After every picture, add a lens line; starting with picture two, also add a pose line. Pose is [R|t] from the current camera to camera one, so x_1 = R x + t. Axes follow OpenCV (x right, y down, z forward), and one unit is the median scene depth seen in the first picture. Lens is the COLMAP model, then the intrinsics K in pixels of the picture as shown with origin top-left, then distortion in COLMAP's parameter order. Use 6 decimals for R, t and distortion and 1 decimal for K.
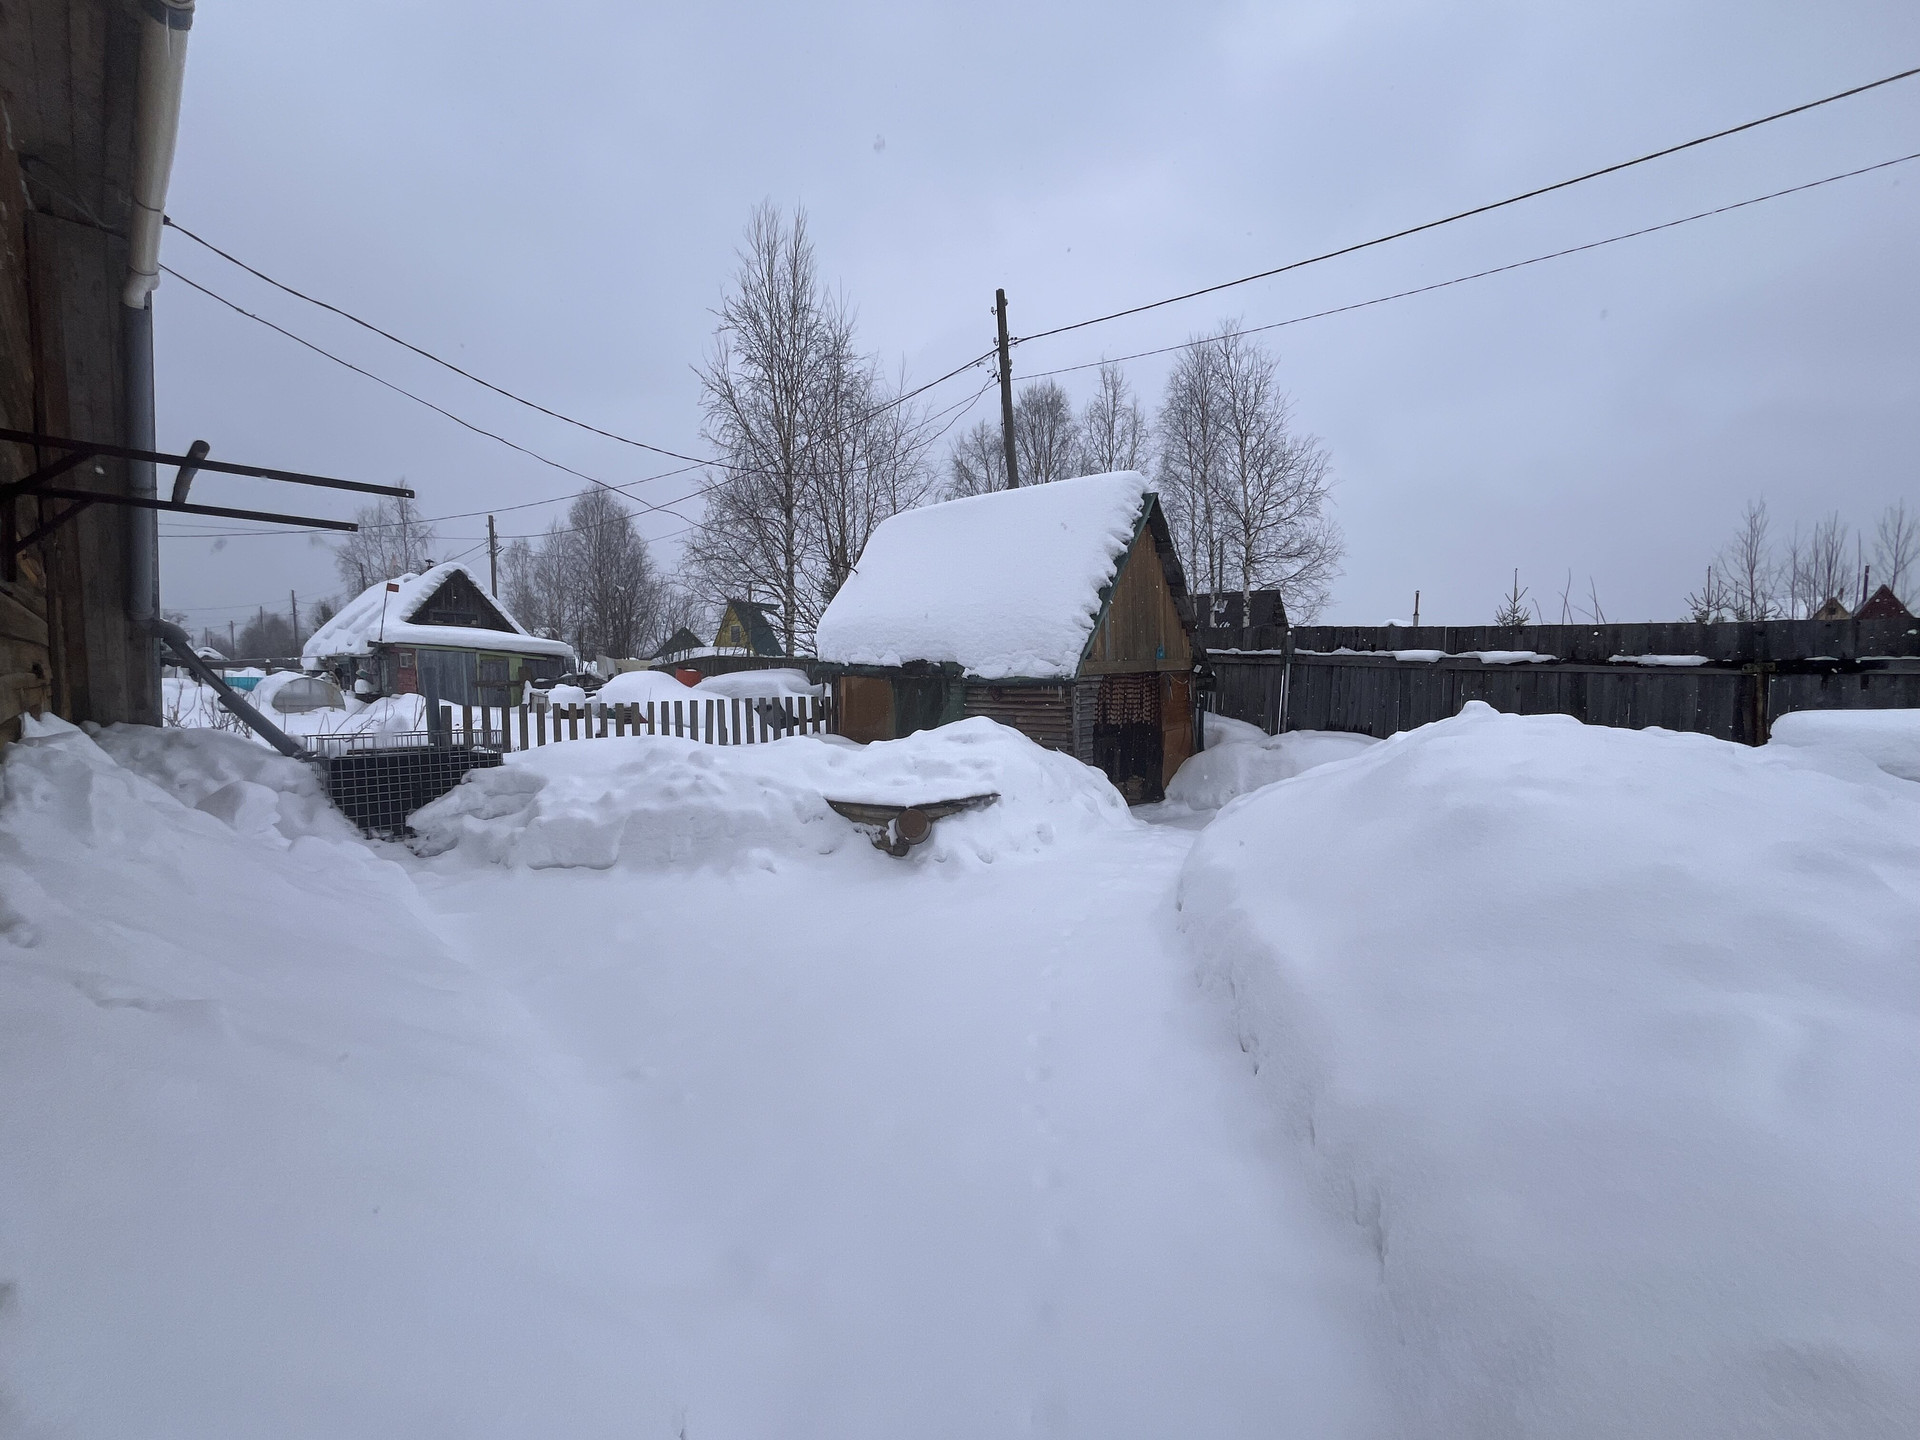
lens RADIAL K [[774.9, 0, 950.5], [0, 774.9, 722.4], [0, 0, 1]] dist [-0.000260, -0.000116]
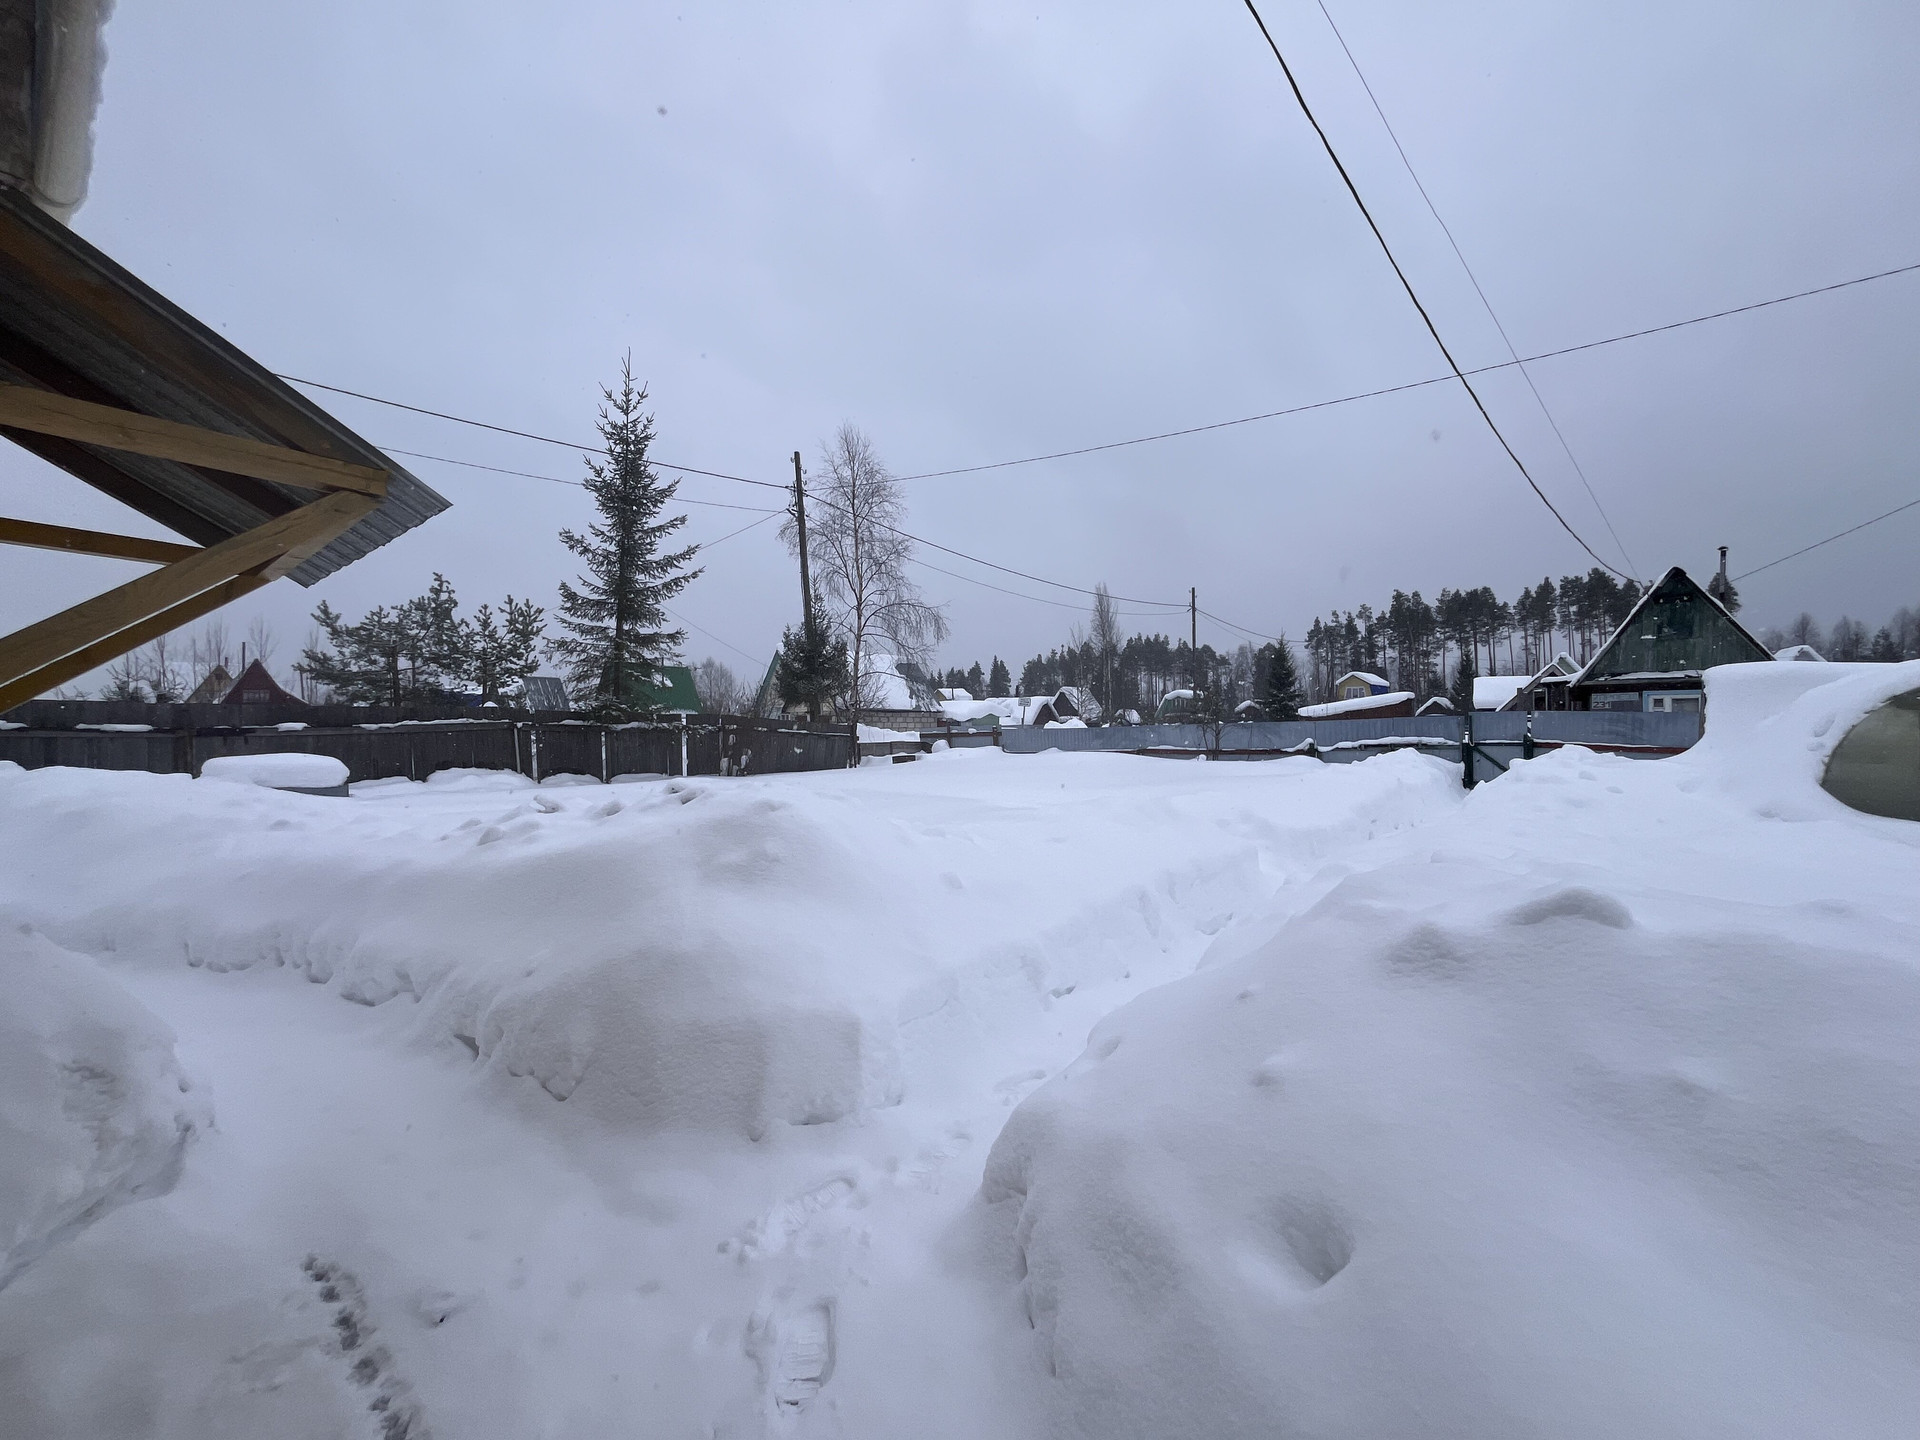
lens RADIAL K [[774.9, 0, 950.5], [0, 774.9, 722.4], [0, 0, 1]] dist [-0.000260, -0.000116]
pose [[-0.032820, 0.000915, 0.999461, -0.374571], [0.070776, 0.997491, 0.001411, 0.010348], [-0.996952, 0.070784, -0.032803, -0.320977]]
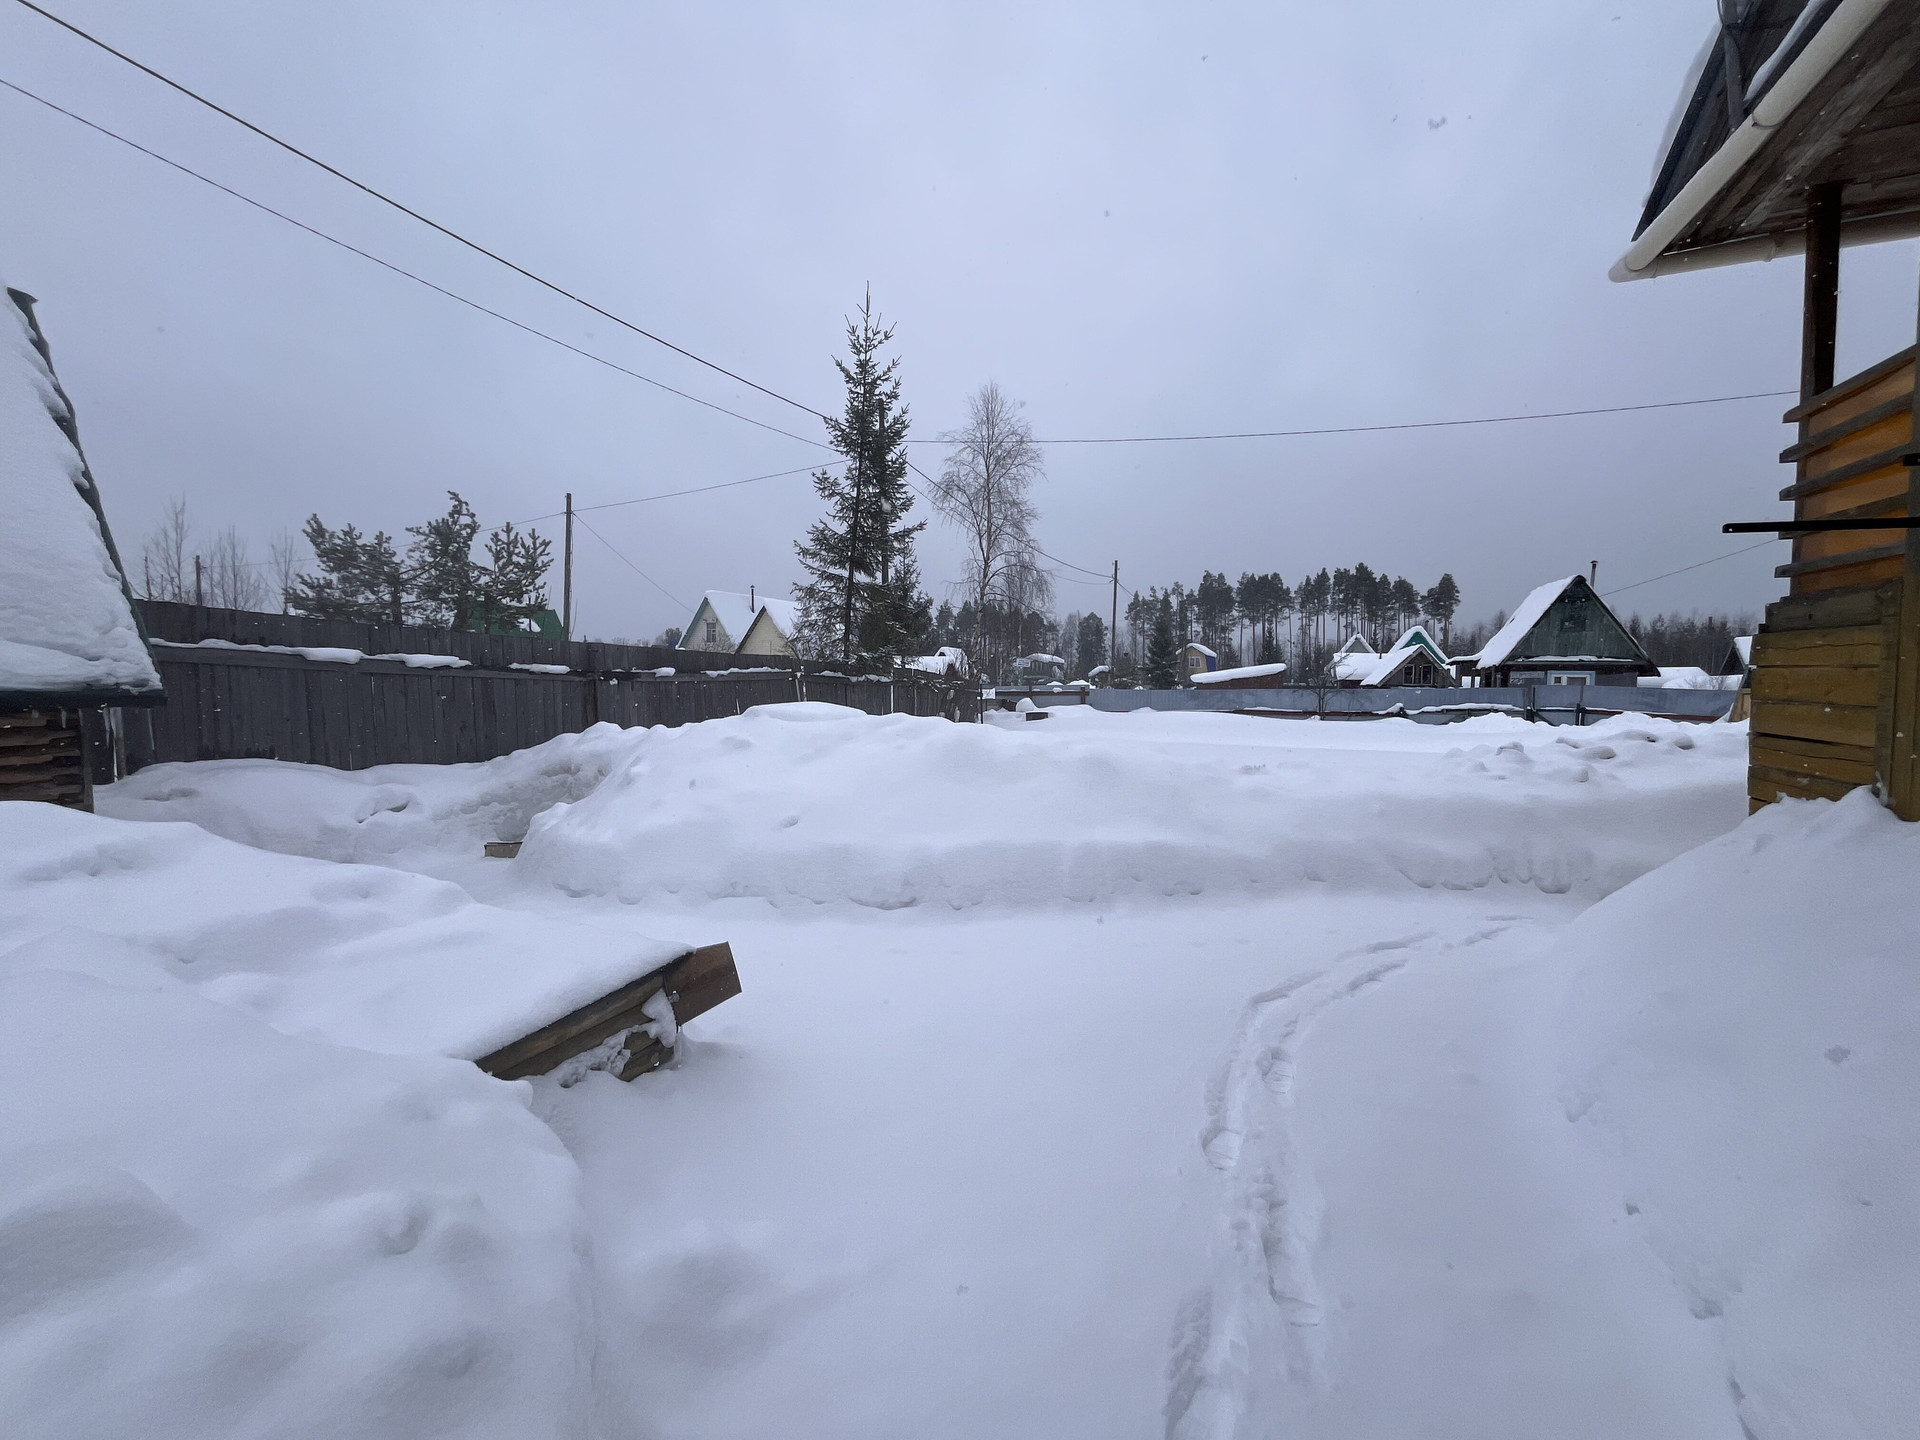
lens RADIAL K [[776.4, 0, 954.2], [0, 776.4, 719.9], [0, 0, 1]] dist [0.000196, -0.000318]
pose [[-0.294239, -0.051198, 0.954359, -0.313057], [0.042934, 0.996848, 0.066715, -0.037118], [-0.954767, 0.060604, -0.291114, 0.516511]]
